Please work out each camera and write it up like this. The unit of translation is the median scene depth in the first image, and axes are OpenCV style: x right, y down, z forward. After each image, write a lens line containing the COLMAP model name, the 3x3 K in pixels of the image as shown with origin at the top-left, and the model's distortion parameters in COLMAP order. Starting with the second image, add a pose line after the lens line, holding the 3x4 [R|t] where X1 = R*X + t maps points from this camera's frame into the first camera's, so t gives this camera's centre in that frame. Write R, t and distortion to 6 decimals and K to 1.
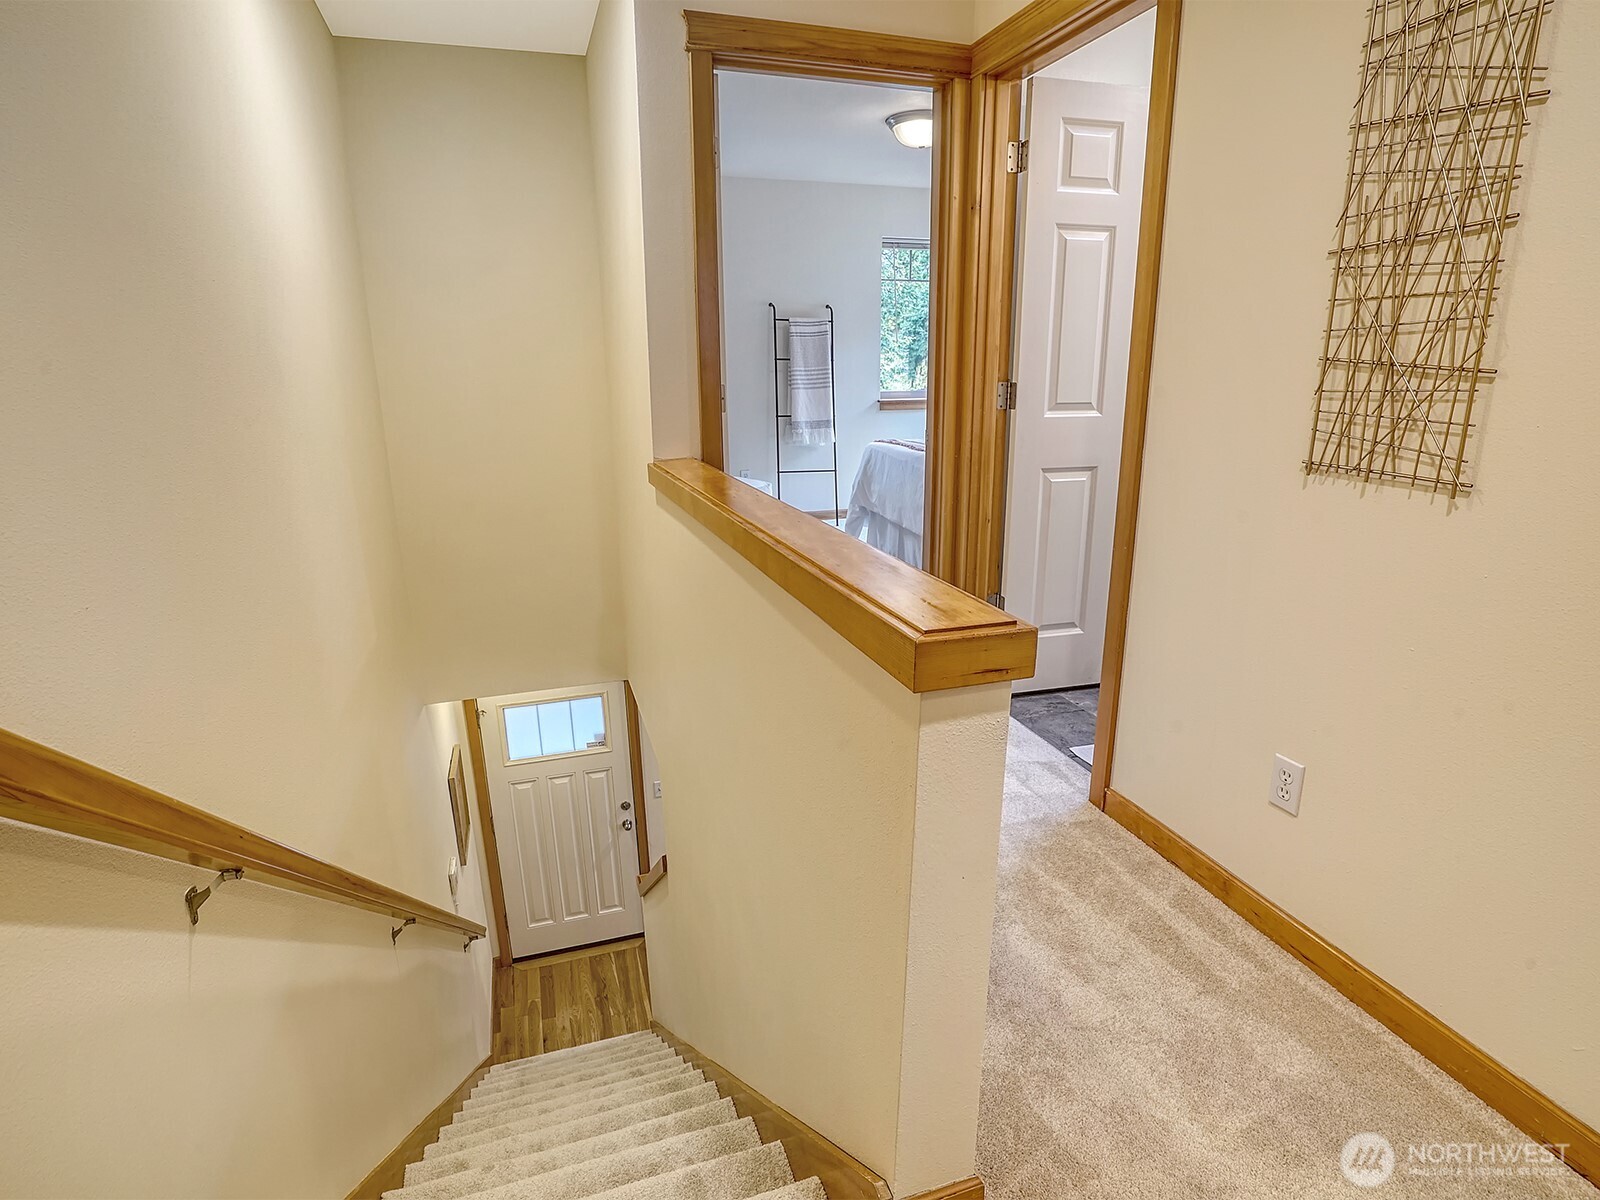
lens RADIAL K [[883.1, 0, 803.4], [0, 883.1, 610.5], [0, 0, 1]] dist [-0.051022, 0.019472]
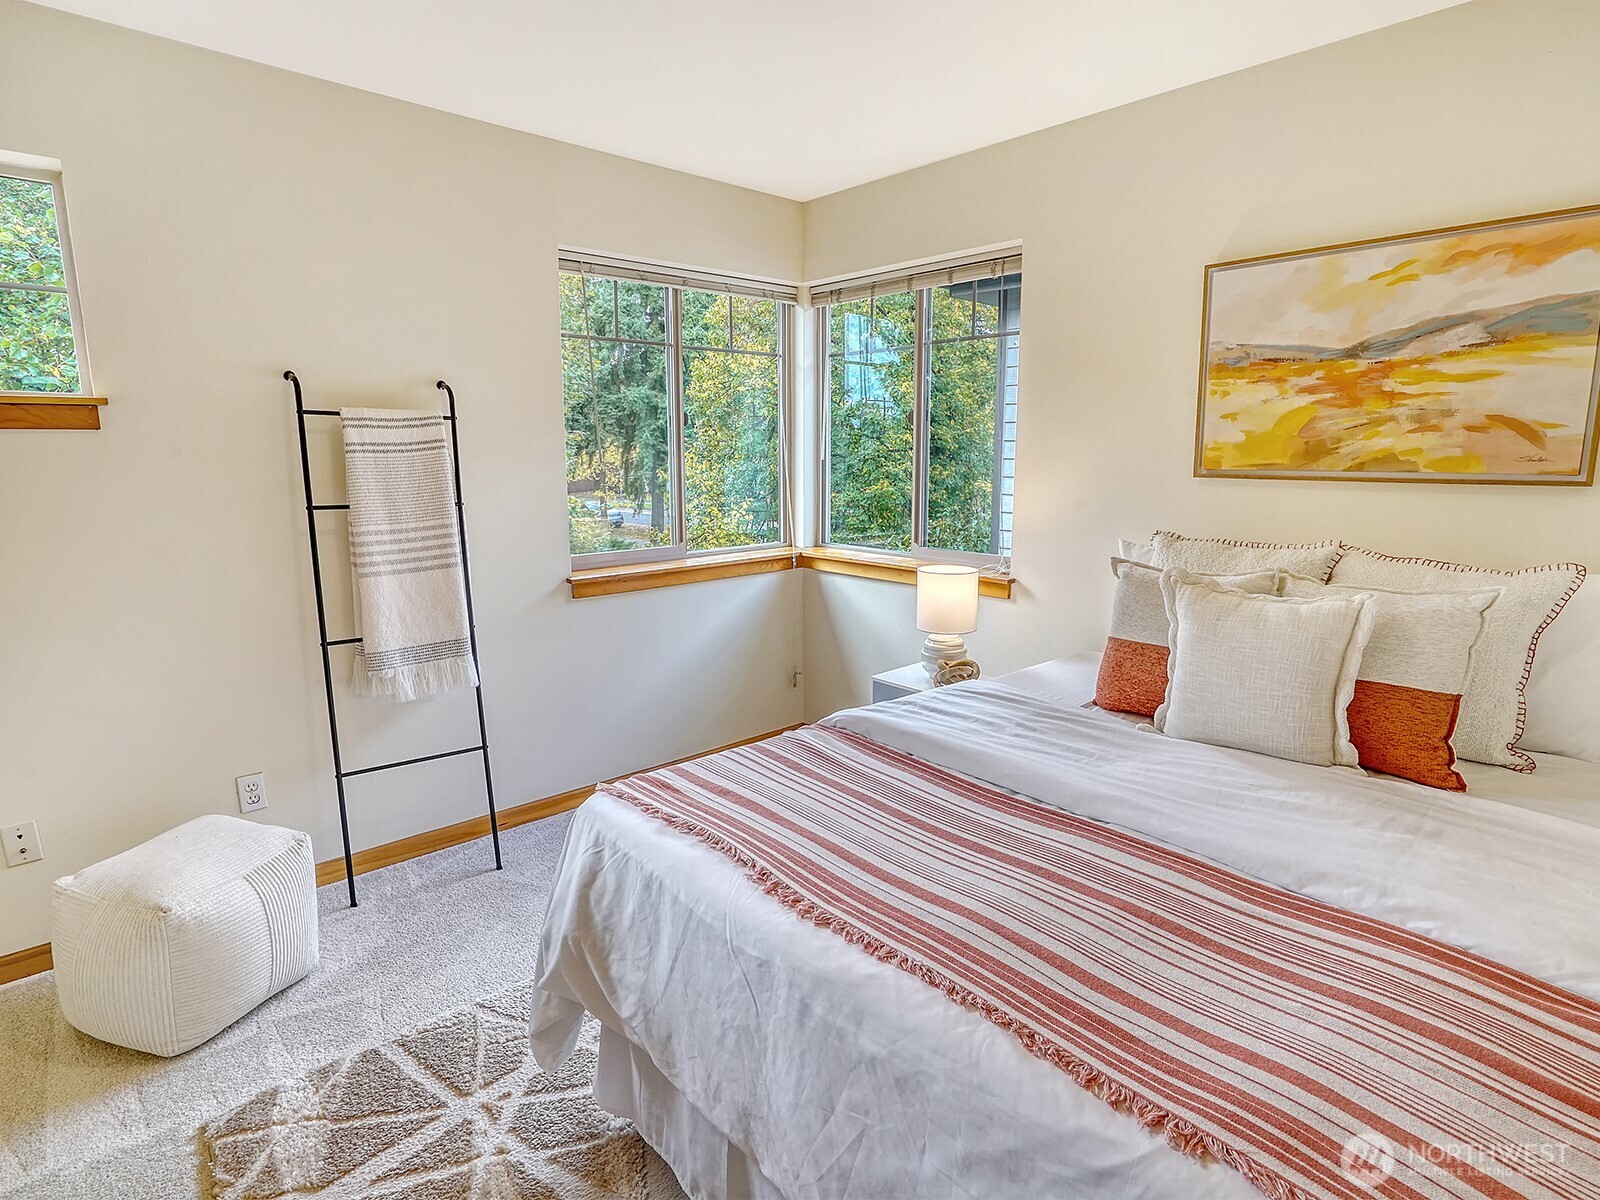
lens RADIAL K [[883.1, 0, 802.7], [0, 883.1, 600.4], [0, 0, 1]] dist [-0.051022, 0.019472]
pose [[0.927785, -0.056313, 0.368842, 0.028162], [0.098215, 0.990542, -0.095818, -0.181011], [-0.359958, 0.125124, 0.924540, 0.548094]]
